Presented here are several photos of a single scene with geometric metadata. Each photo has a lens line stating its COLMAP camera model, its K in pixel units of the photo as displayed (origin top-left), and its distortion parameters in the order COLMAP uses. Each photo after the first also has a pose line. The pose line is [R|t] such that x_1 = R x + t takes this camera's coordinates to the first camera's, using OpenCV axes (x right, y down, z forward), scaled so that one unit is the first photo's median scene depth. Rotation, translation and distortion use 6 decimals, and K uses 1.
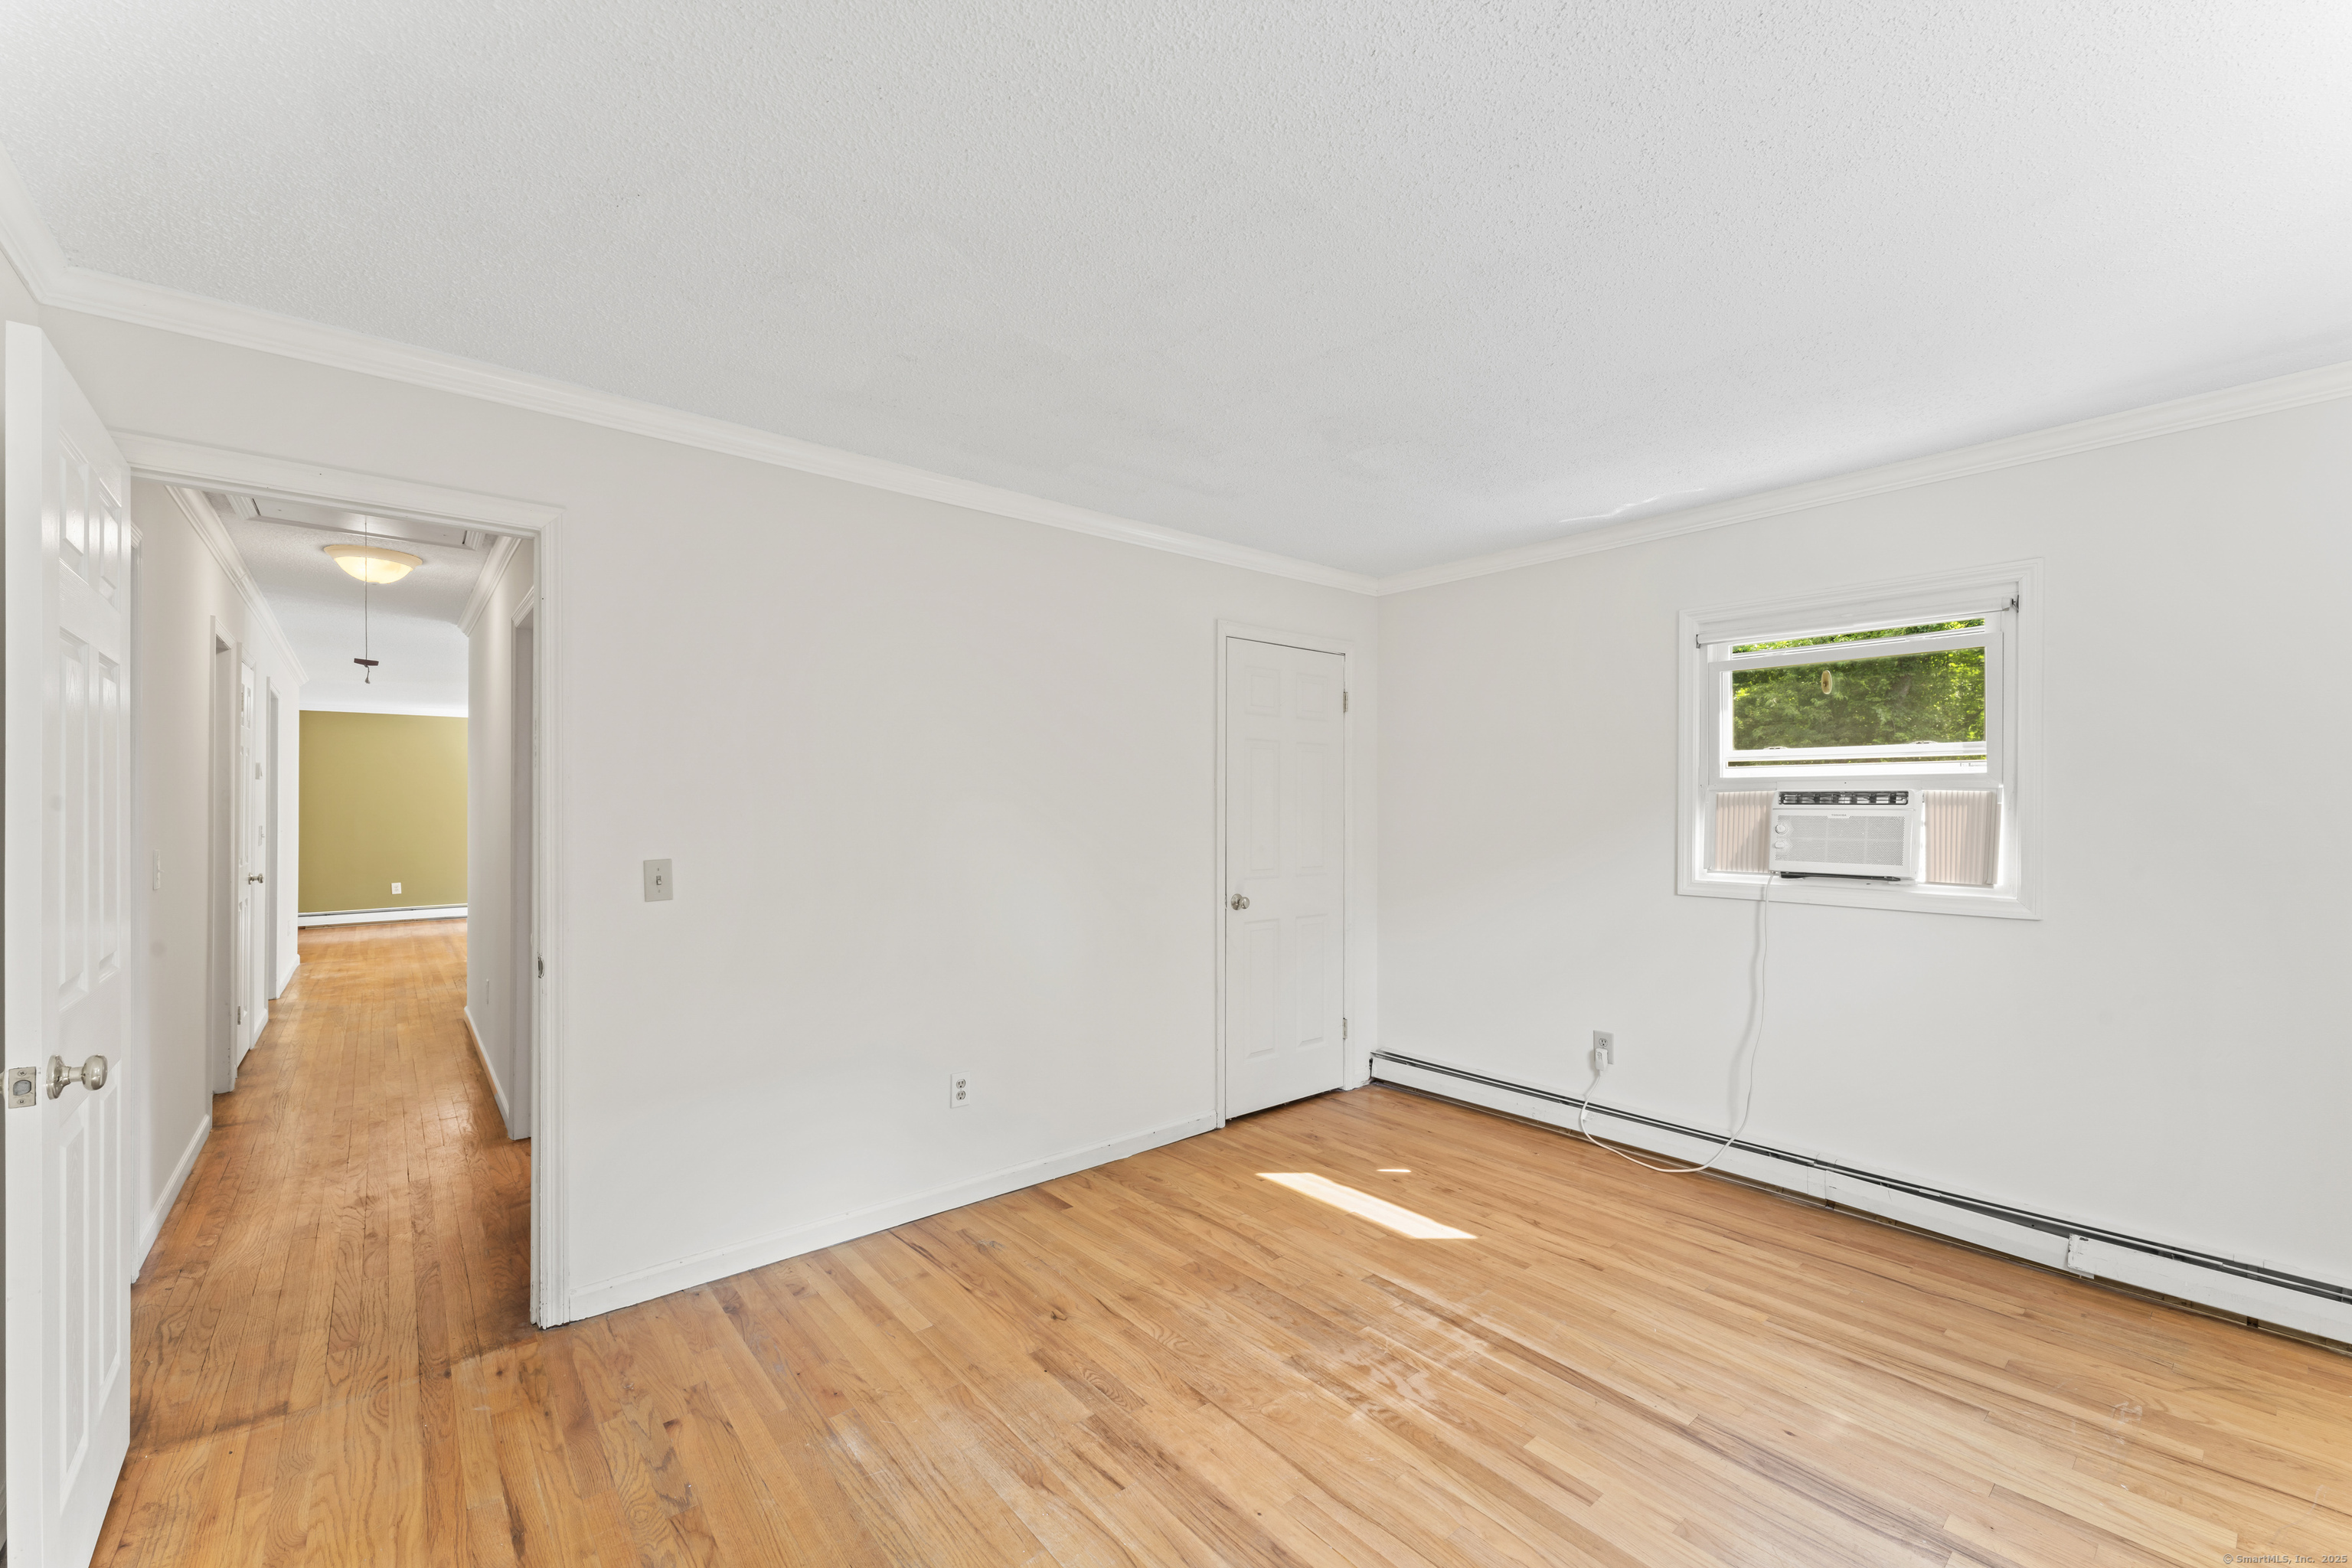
lens RADIAL K [[945.7, 0, 1173.6], [0, 945.7, 800.6], [0, 0, 1]] dist [0.000378, -0.000111]
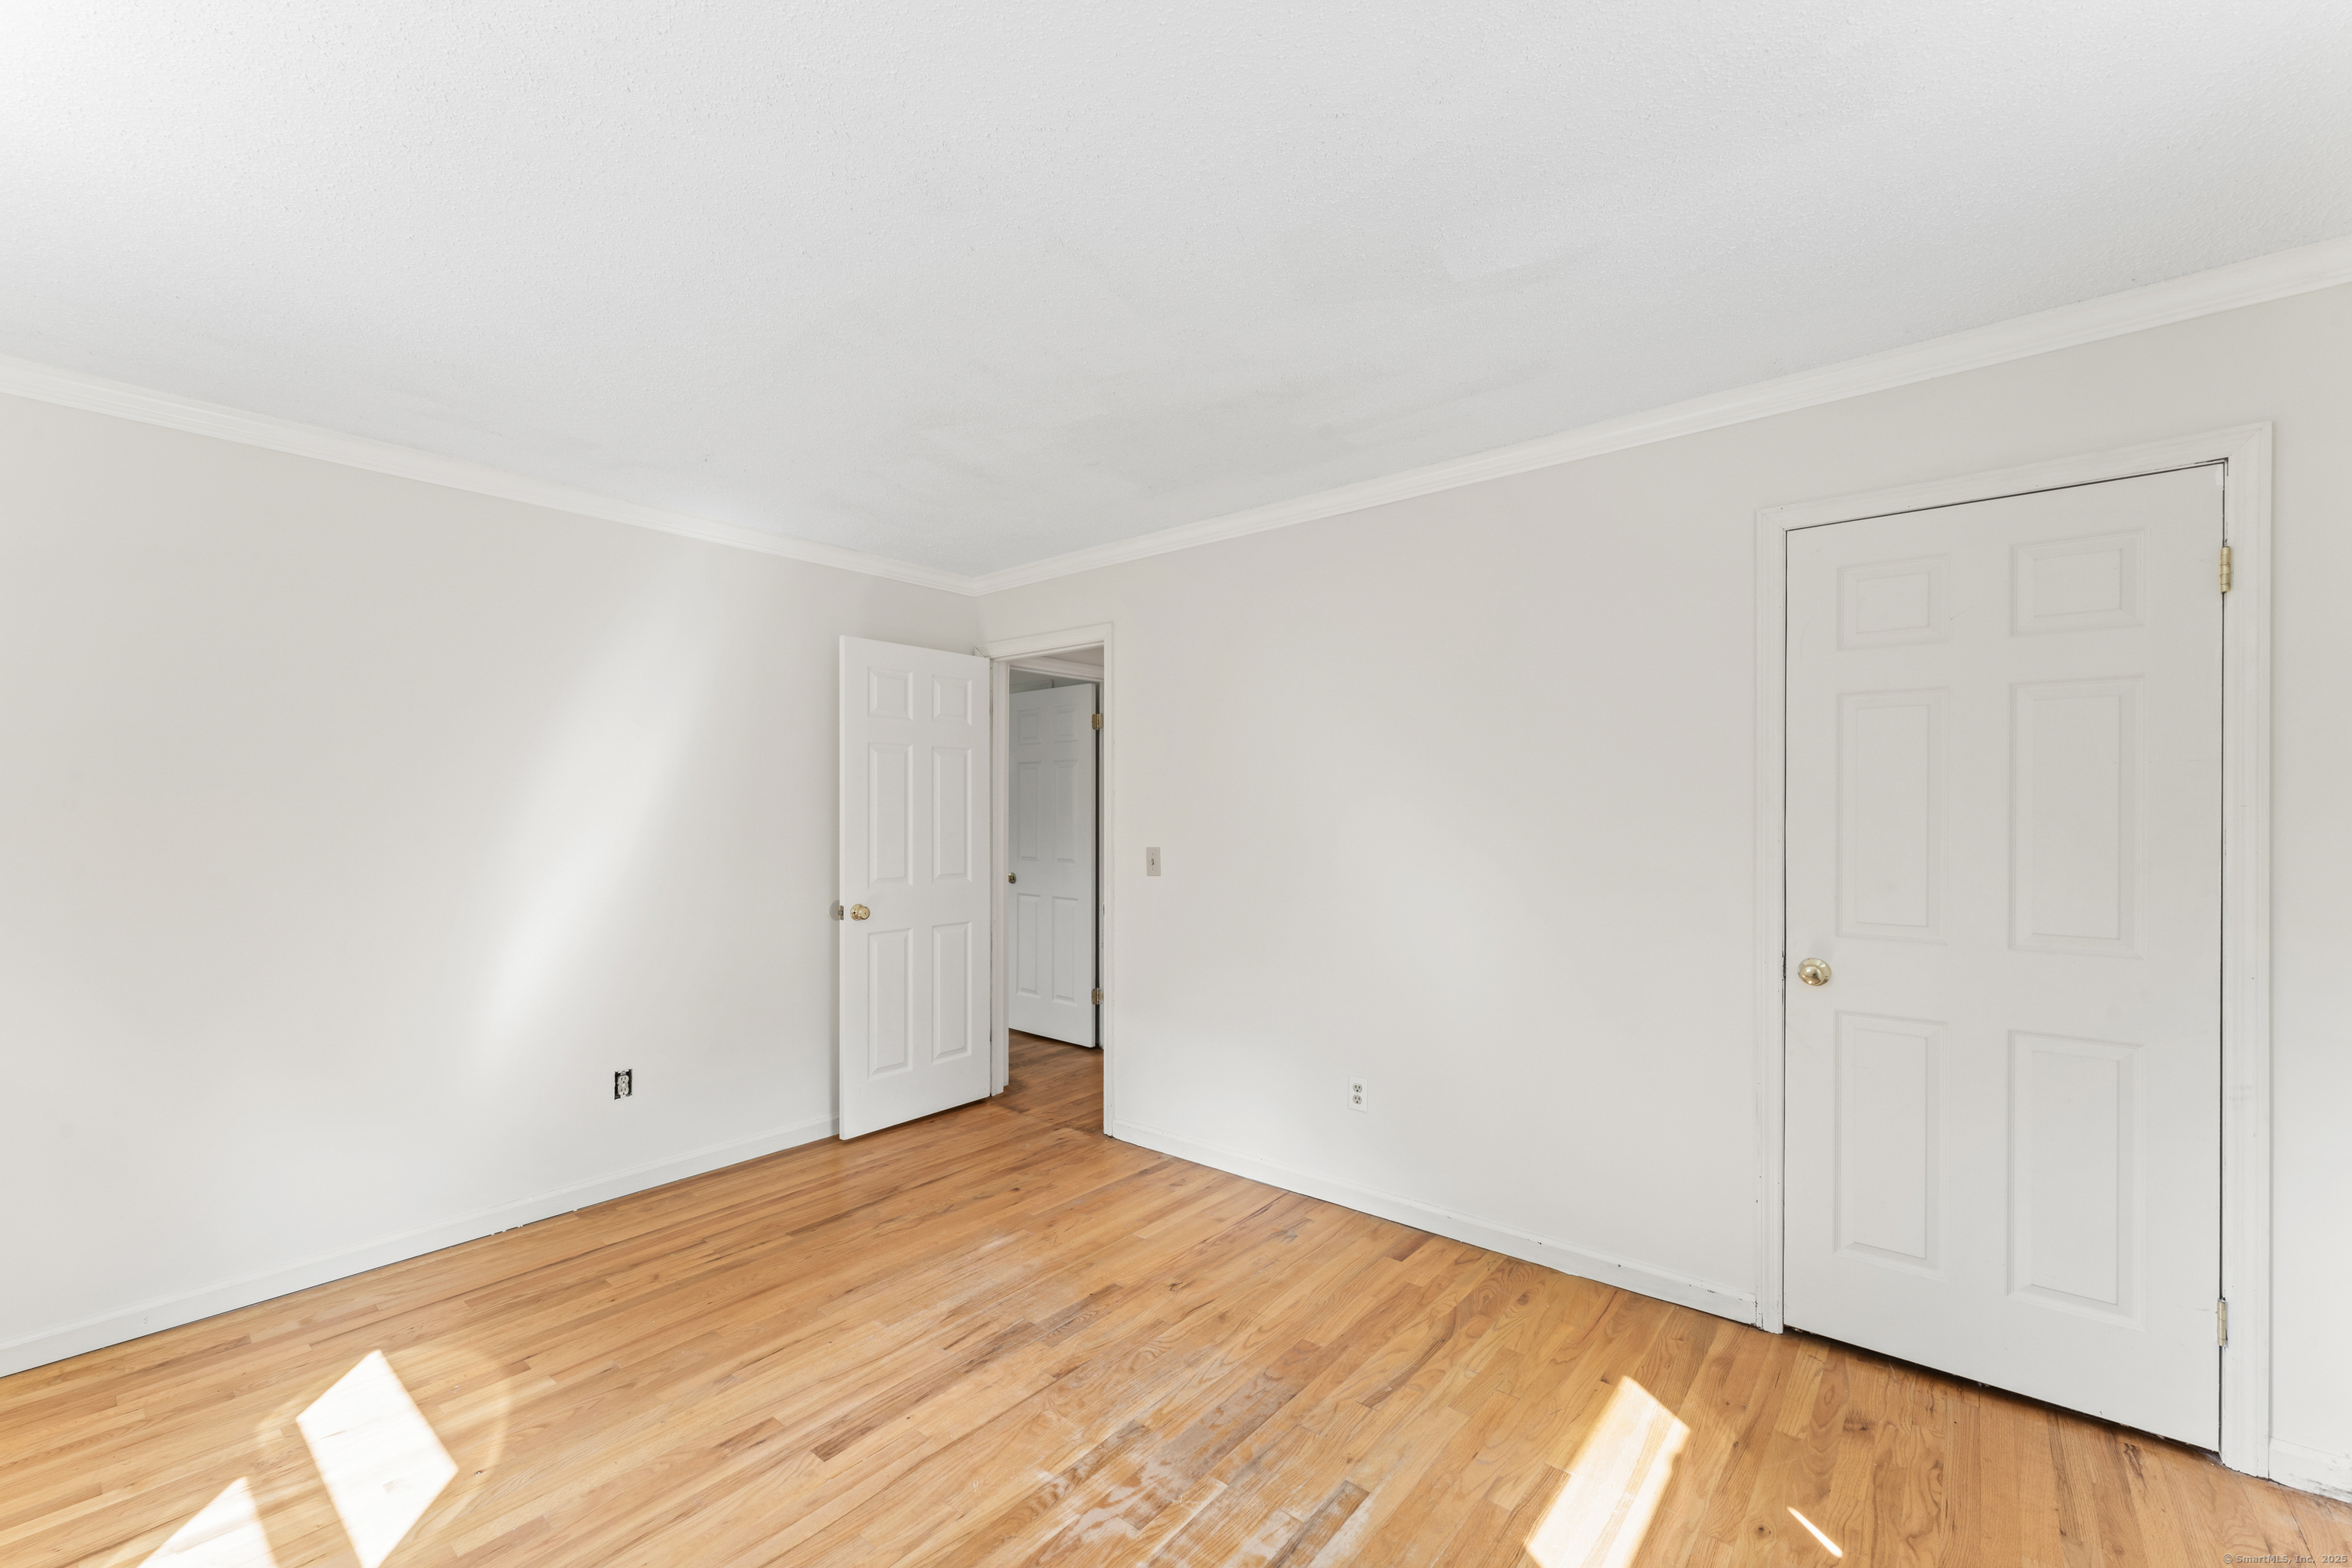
lens RADIAL K [[964.9, 0, 1174.8], [0, 964.9, 799.3], [0, 0, 1]] dist [0.001198, 0.000215]
pose [[0.184774, -0.007601, -0.982752, 0.809546], [0.005168, 0.999964, -0.006762, -0.001084], [0.982767, -0.003829, 0.184807, 0.672448]]
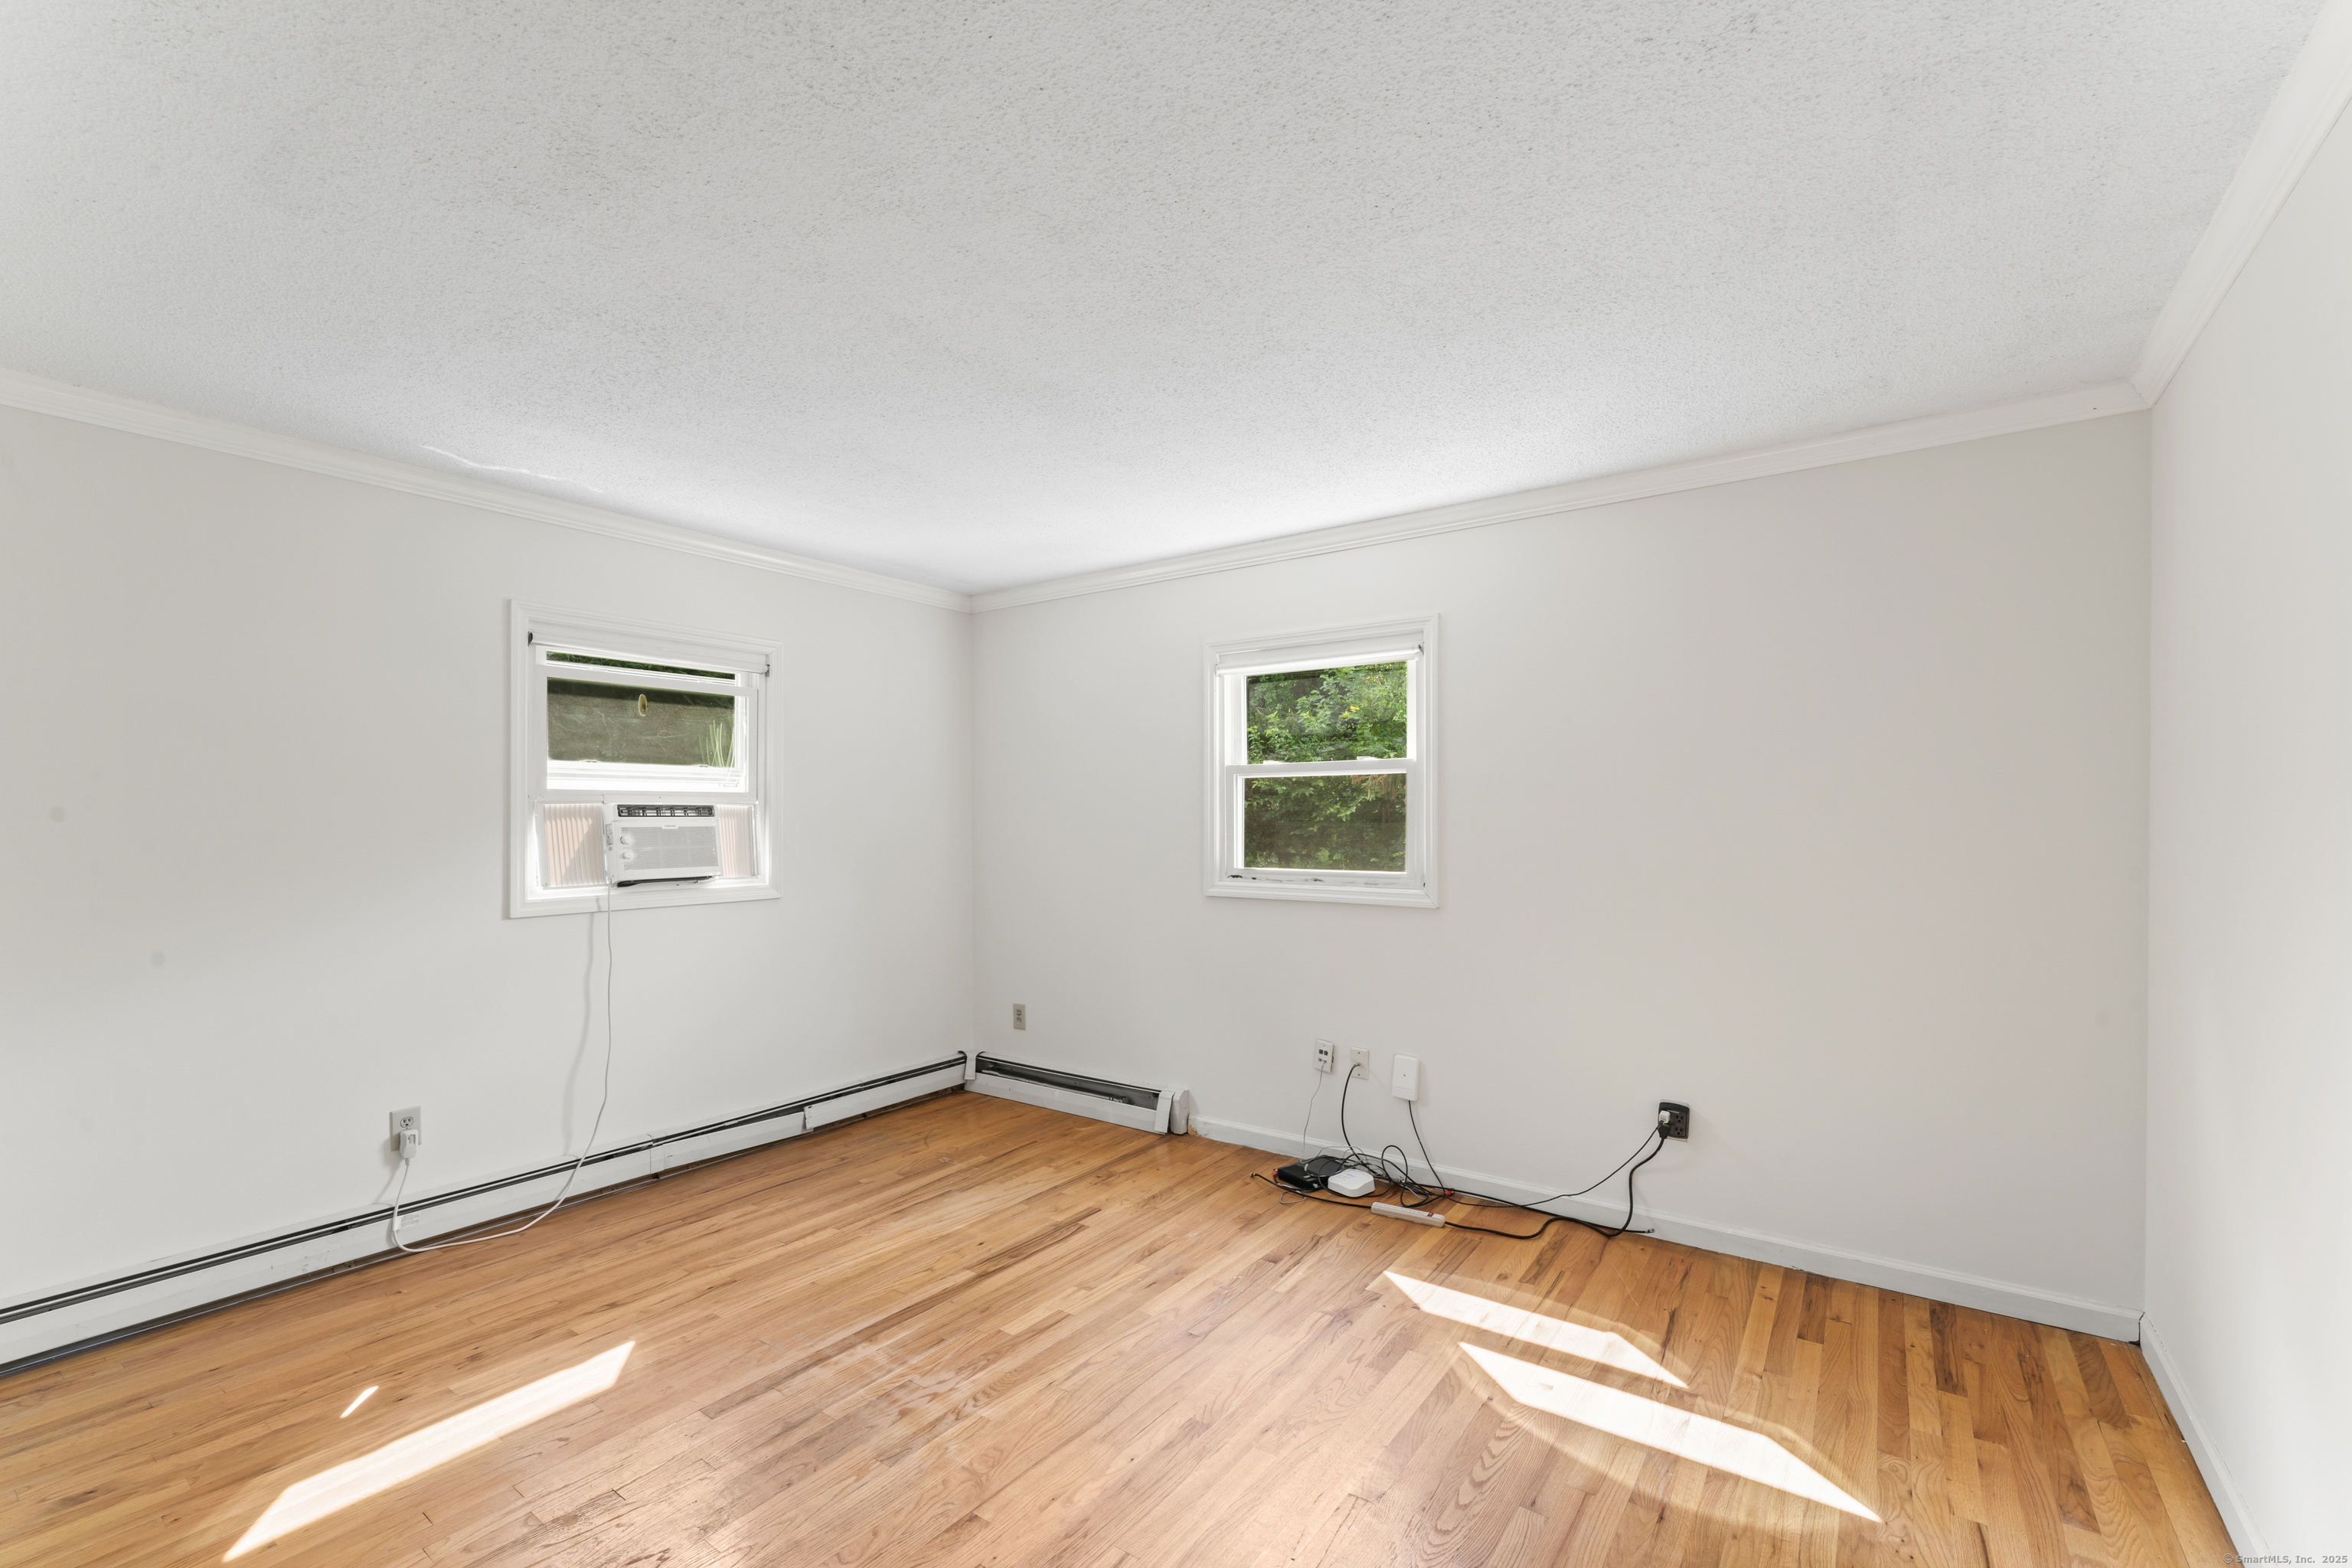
lens RADIAL K [[1001.8, 0, 1170.0], [0, 1001.8, 820.5], [0, 0, 1]] dist [-0.012793, 0.000302]
pose [[-0.246025, -0.007410, 0.969235, -0.633736], [0.000269, 0.999970, 0.007714, -0.000197], [-0.969263, 0.002159, -0.246015, 0.754833]]
